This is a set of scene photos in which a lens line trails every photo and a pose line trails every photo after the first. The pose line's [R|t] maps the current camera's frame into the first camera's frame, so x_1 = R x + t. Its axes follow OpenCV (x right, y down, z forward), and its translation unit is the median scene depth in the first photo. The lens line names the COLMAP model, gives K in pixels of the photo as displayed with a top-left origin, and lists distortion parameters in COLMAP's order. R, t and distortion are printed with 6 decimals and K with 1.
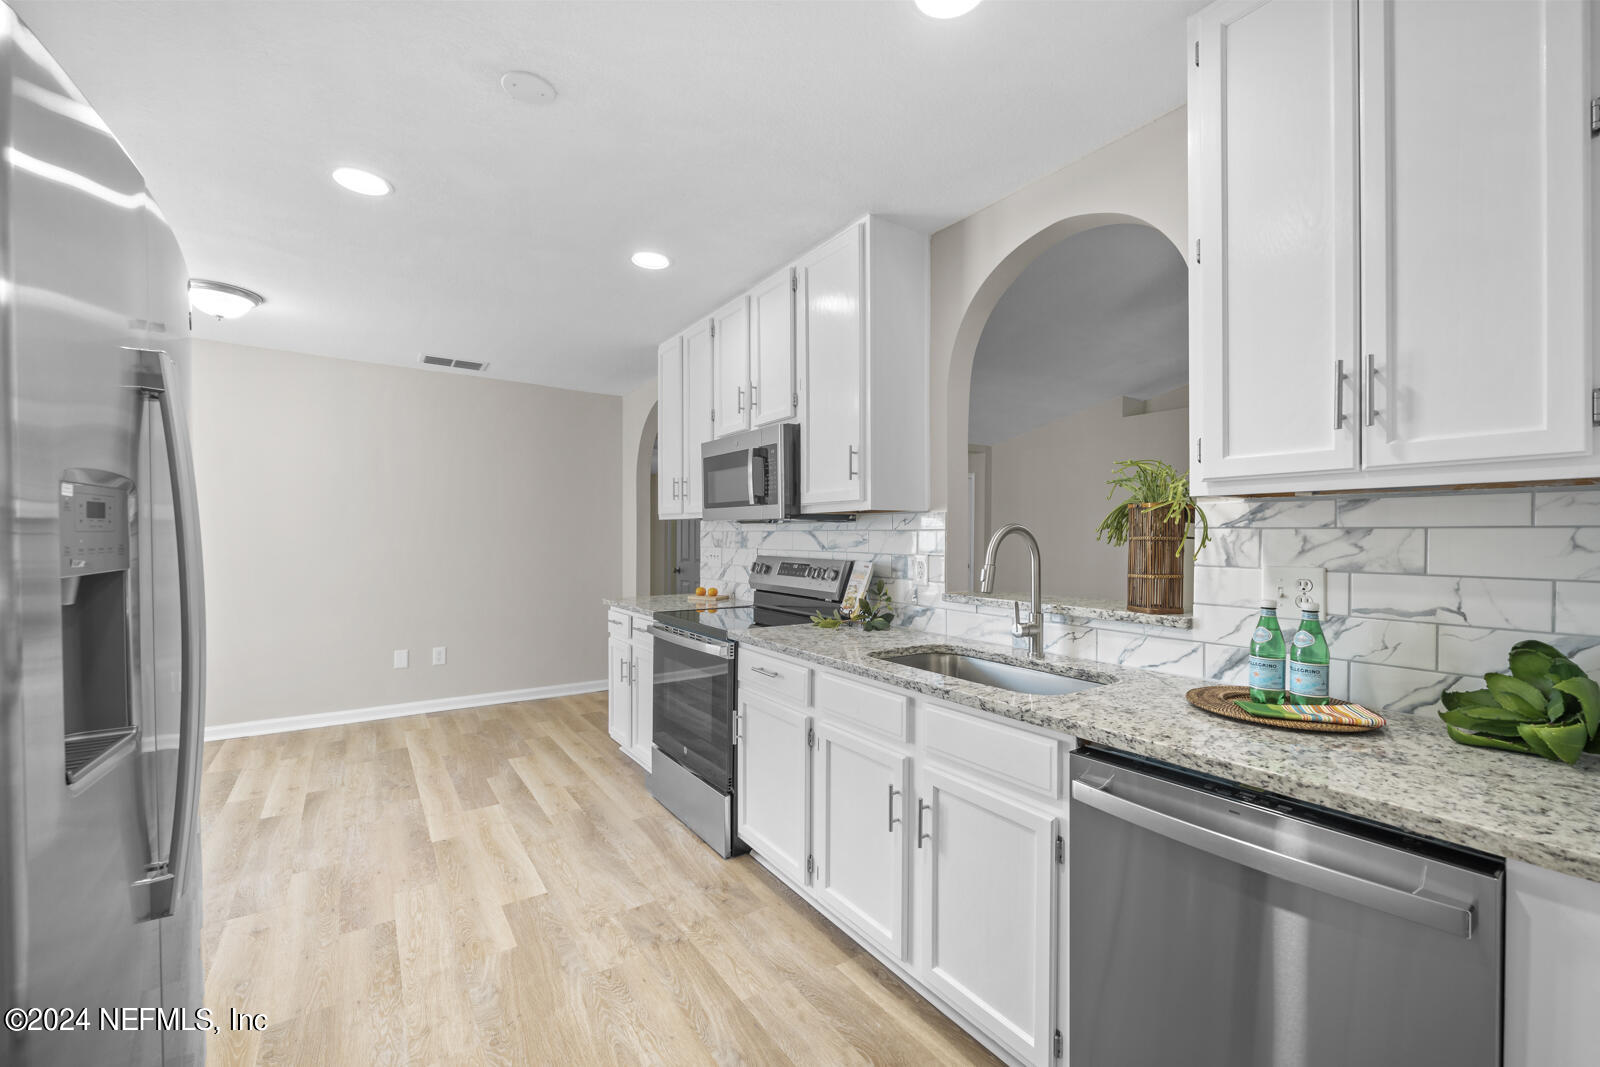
lens RADIAL K [[642.6, 0, 792.8], [0, 642.6, 536.2], [0, 0, 1]] dist [-0.002367, 0.000115]
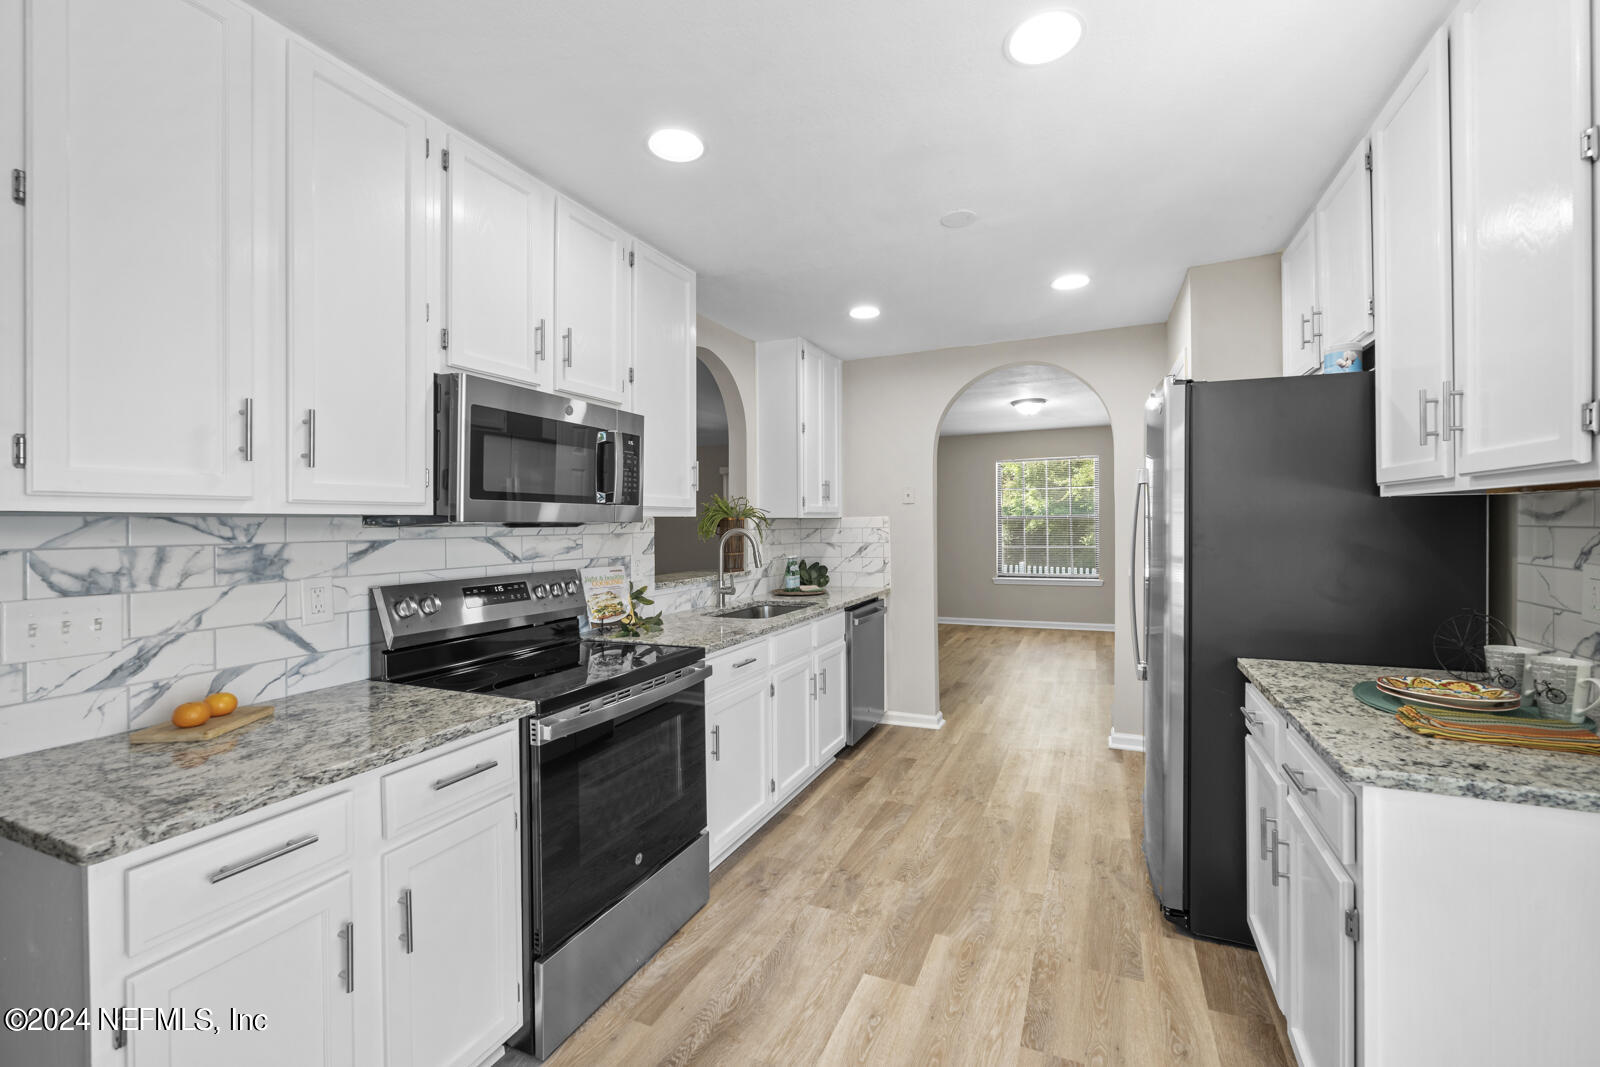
lens RADIAL K [[642.6, 0, 834.6], [0, 642.6, 532.2], [0, 0, 1]] dist [-0.002367, 0.000115]
pose [[-0.548500, -0.007237, 0.836119, -1.091164], [0.011518, 0.999802, 0.016209, -0.029626], [-0.836071, 0.018521, -0.548308, 1.533975]]
